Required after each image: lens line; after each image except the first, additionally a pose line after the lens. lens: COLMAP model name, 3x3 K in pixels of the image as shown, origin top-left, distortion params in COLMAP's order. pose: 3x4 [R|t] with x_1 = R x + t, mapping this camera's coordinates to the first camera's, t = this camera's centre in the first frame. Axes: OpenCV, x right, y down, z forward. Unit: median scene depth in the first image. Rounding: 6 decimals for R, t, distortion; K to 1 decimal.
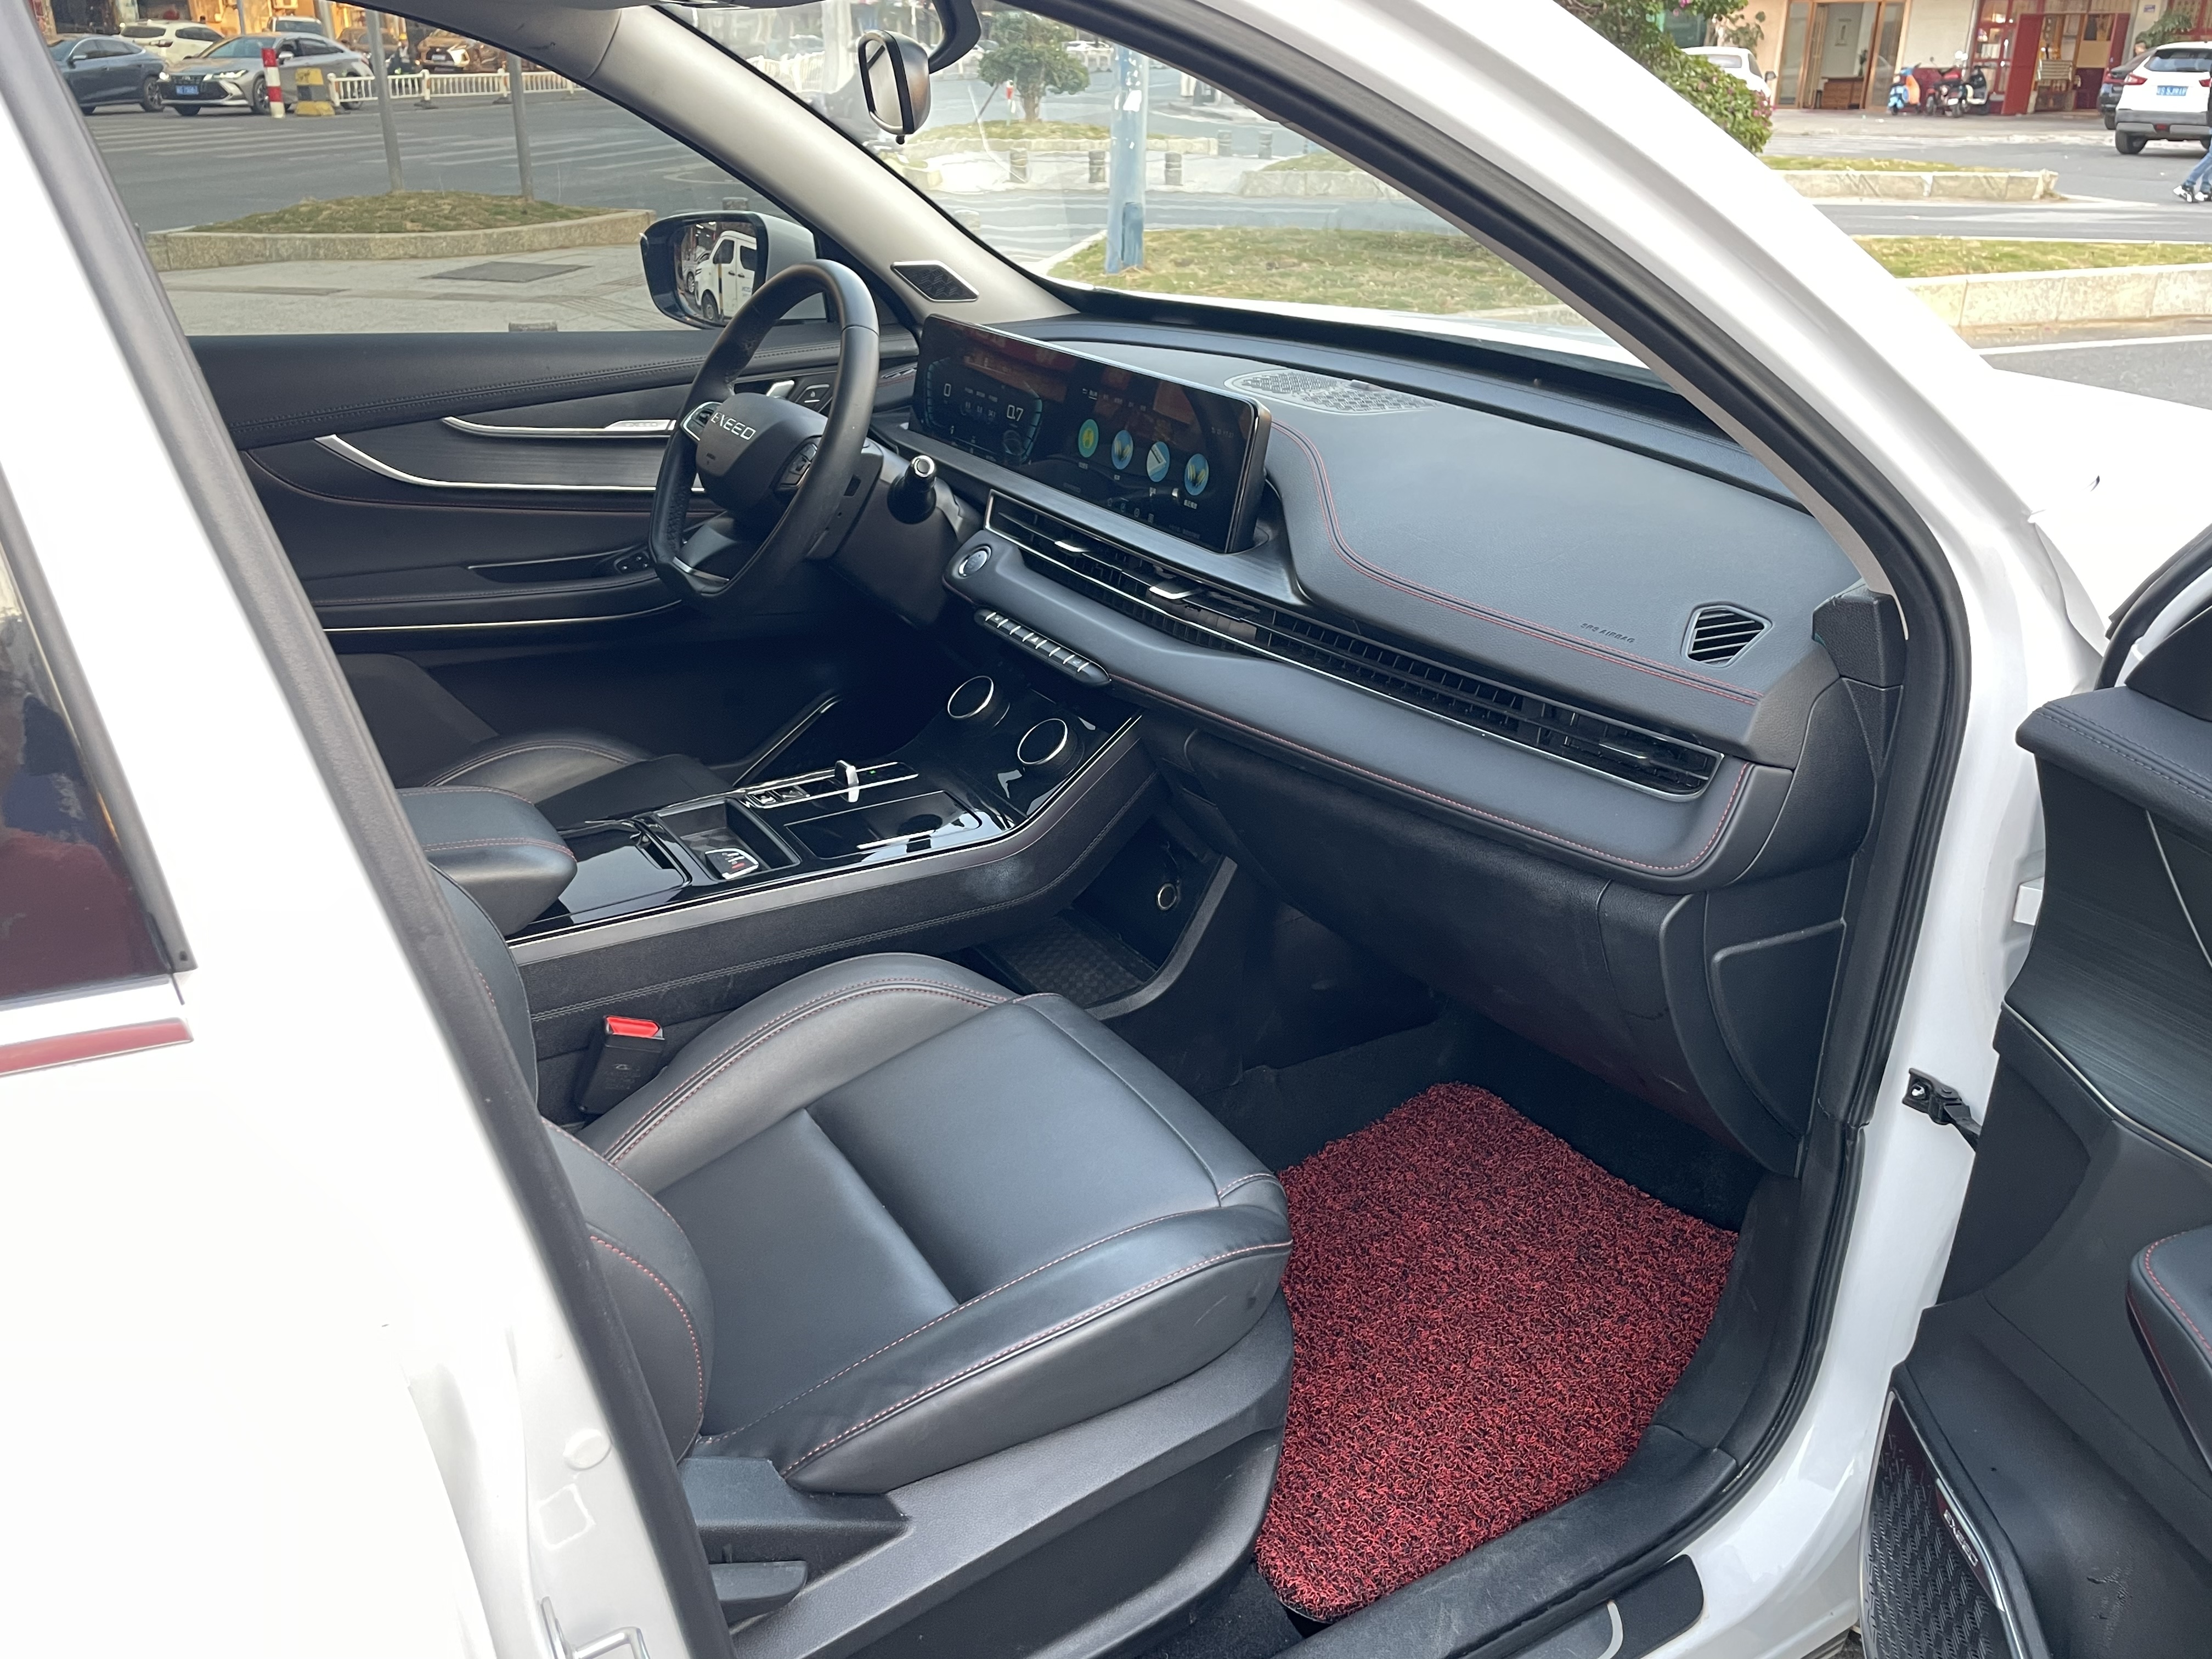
lens RADIAL K [[1760.4, 0, 1103.0], [0, 1760.4, 838.2], [0, 0, 1]] dist [0.092712, -0.143462]
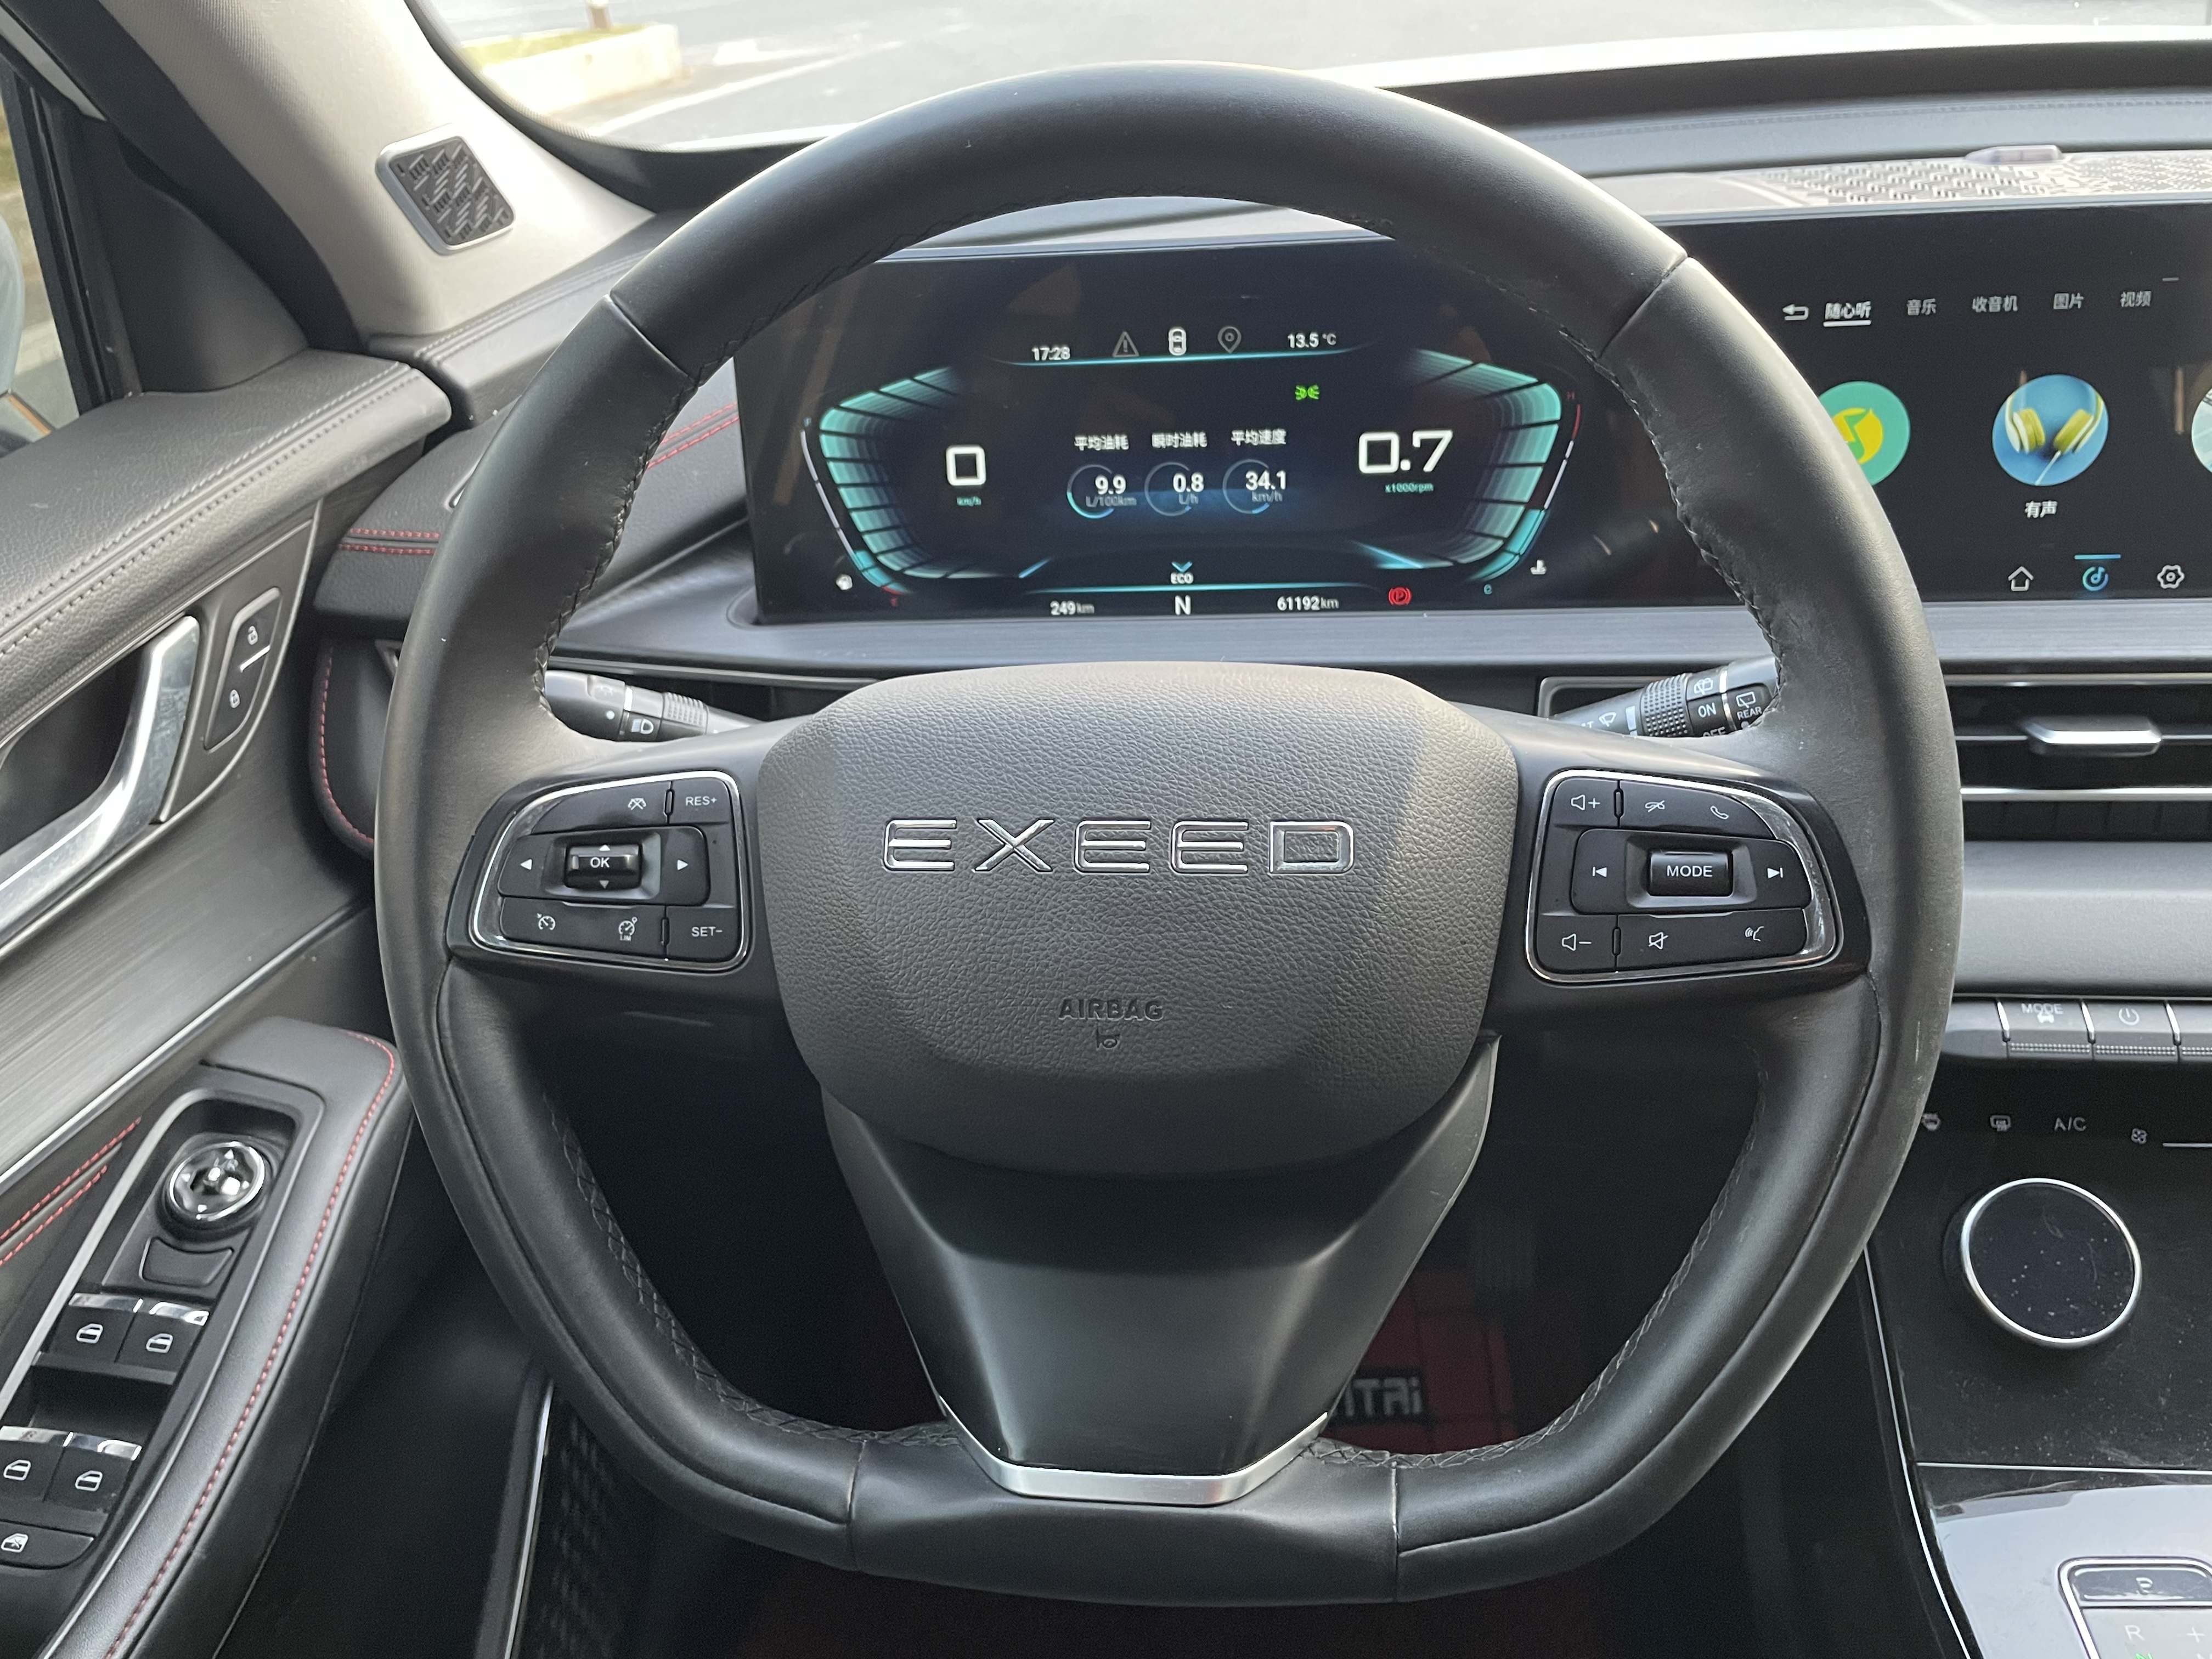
lens RADIAL K [[1774.8, 0, 1086.7], [0, 1774.8, 837.6], [0, 0, 1]] dist [0.085415, -0.126448]
pose [[0.598075, -0.428216, 0.677449, -0.383839], [0.381324, 0.895523, 0.229415, -0.302332], [-0.704910, 0.121121, 0.698879, 0.890574]]
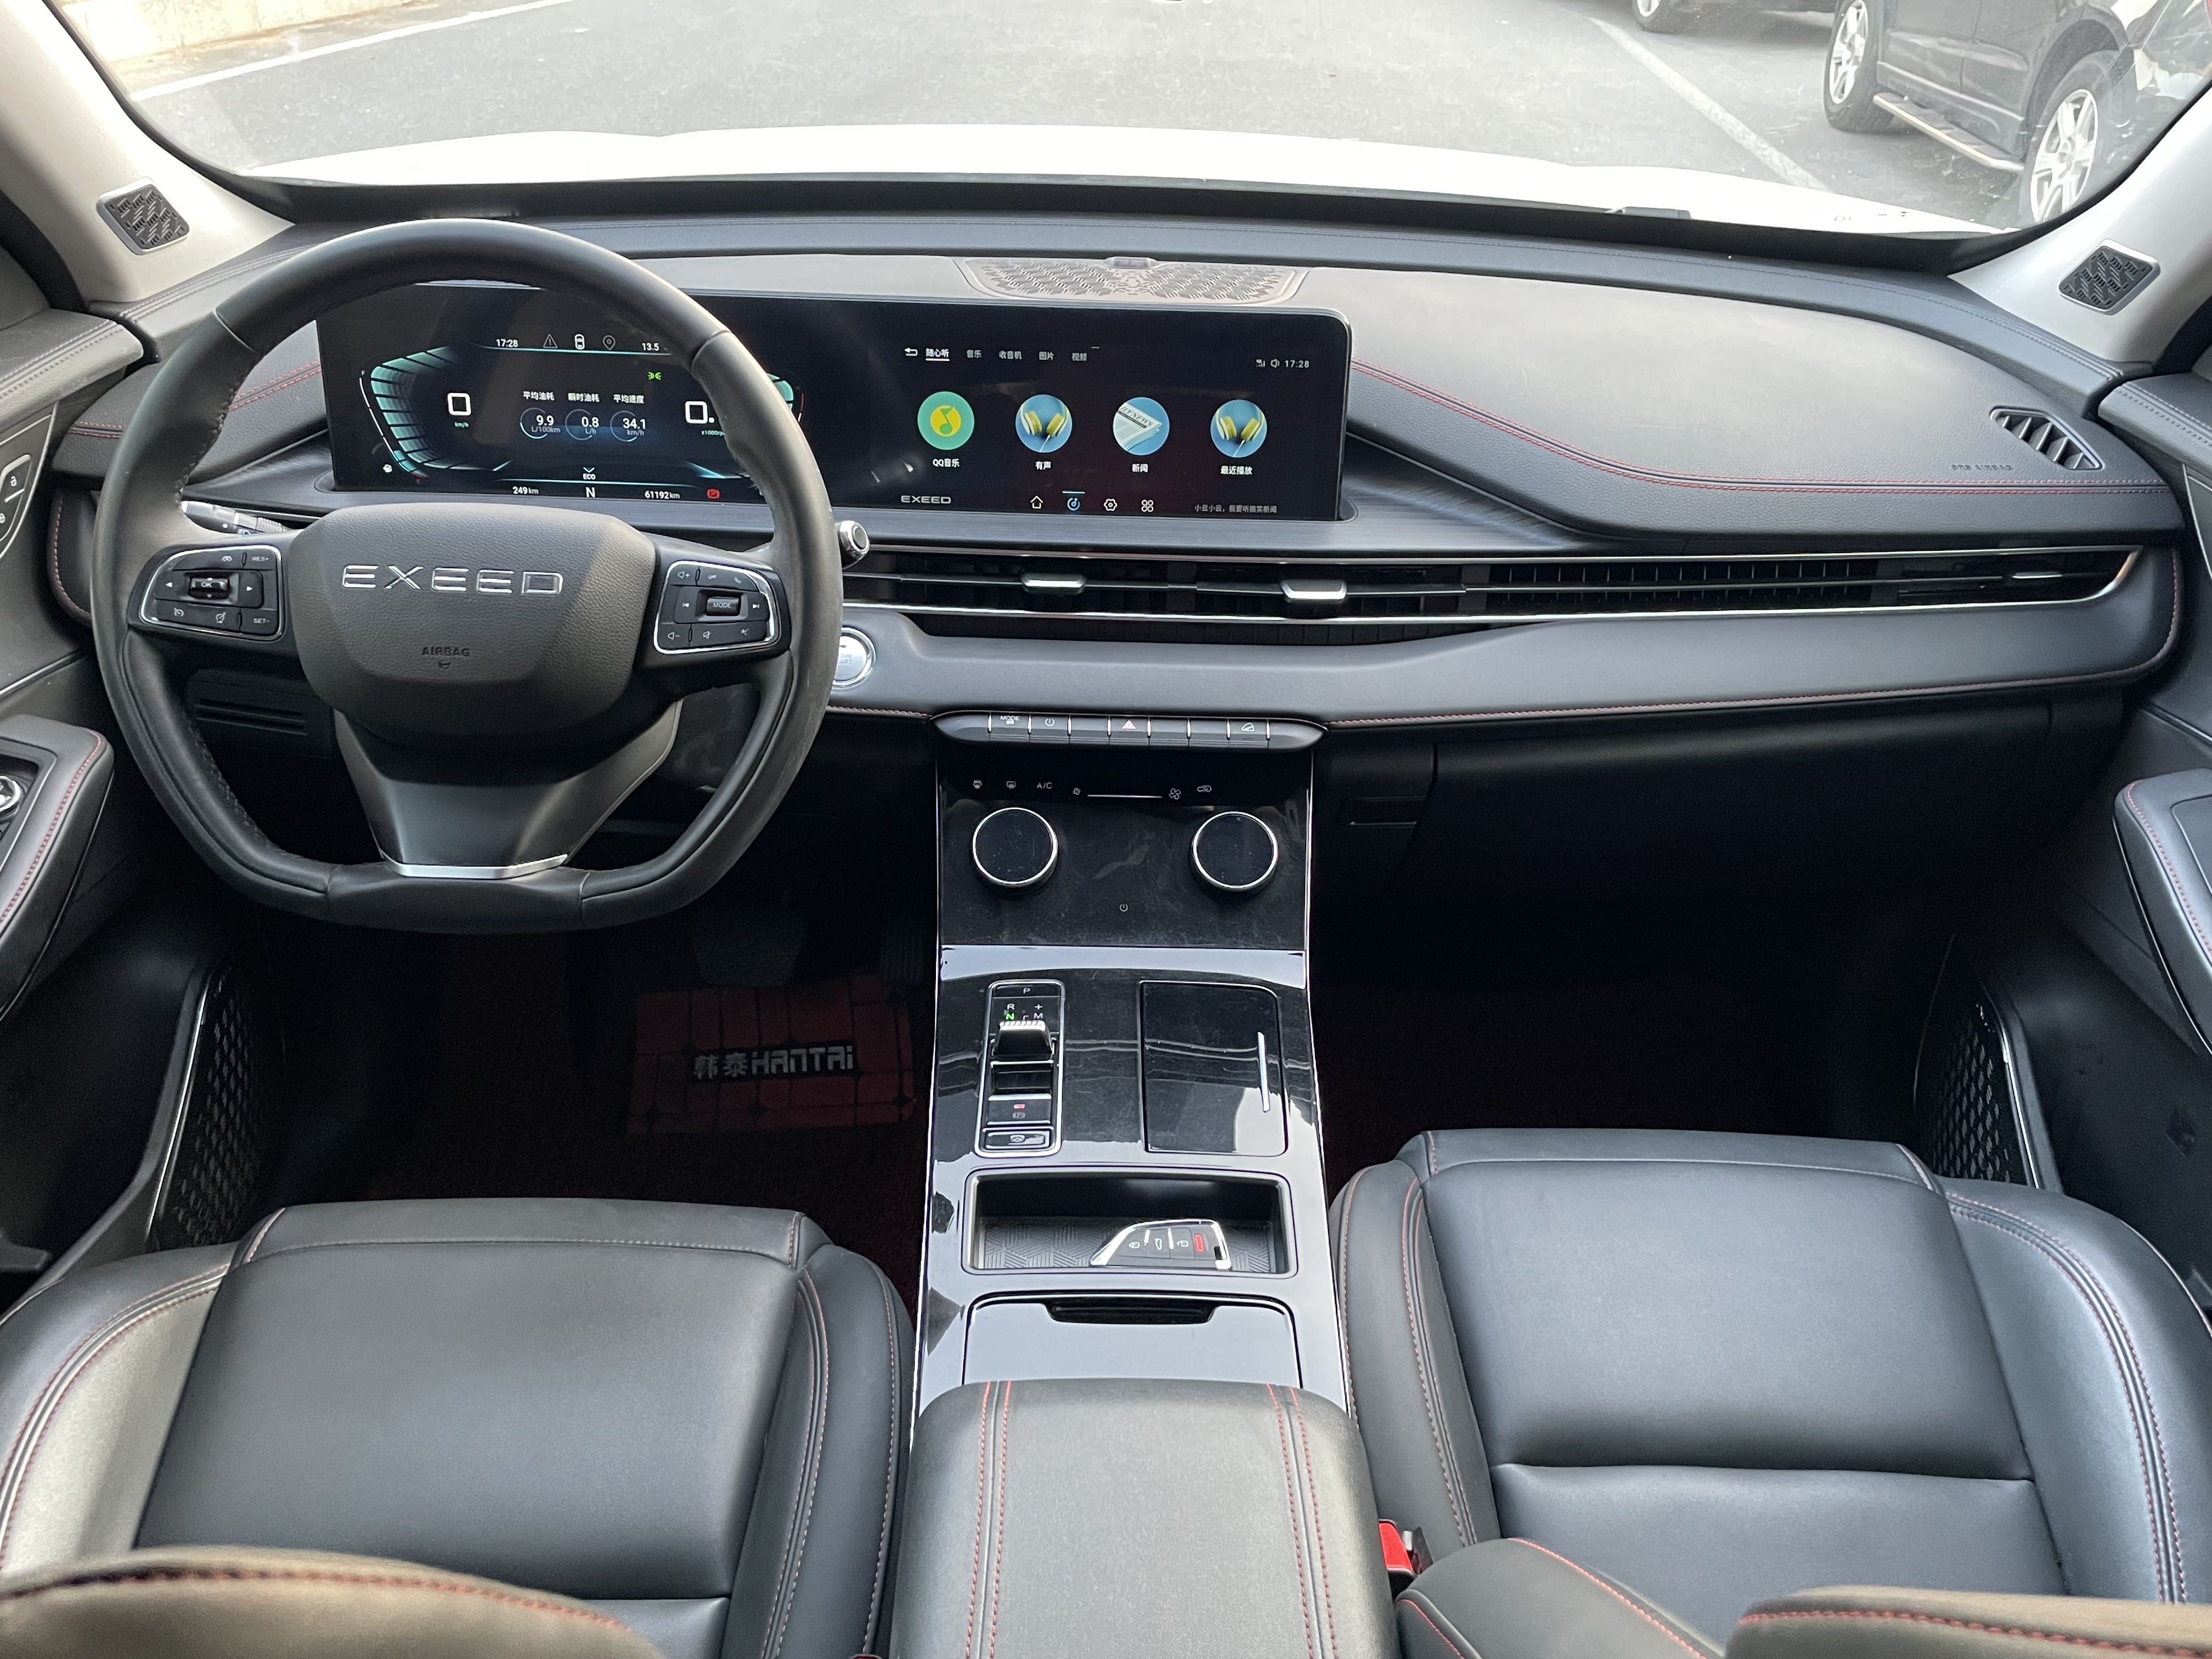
lens RADIAL K [[1749.5, 0, 1113.9], [0, 1749.5, 840.1], [0, 0, 1]] dist [0.092752, -0.122318]
pose [[0.503006, -0.434578, 0.747079, -0.549857], [0.320942, 0.896505, 0.305411, -0.273257], [-0.802485, 0.086145, 0.590422, 0.589961]]
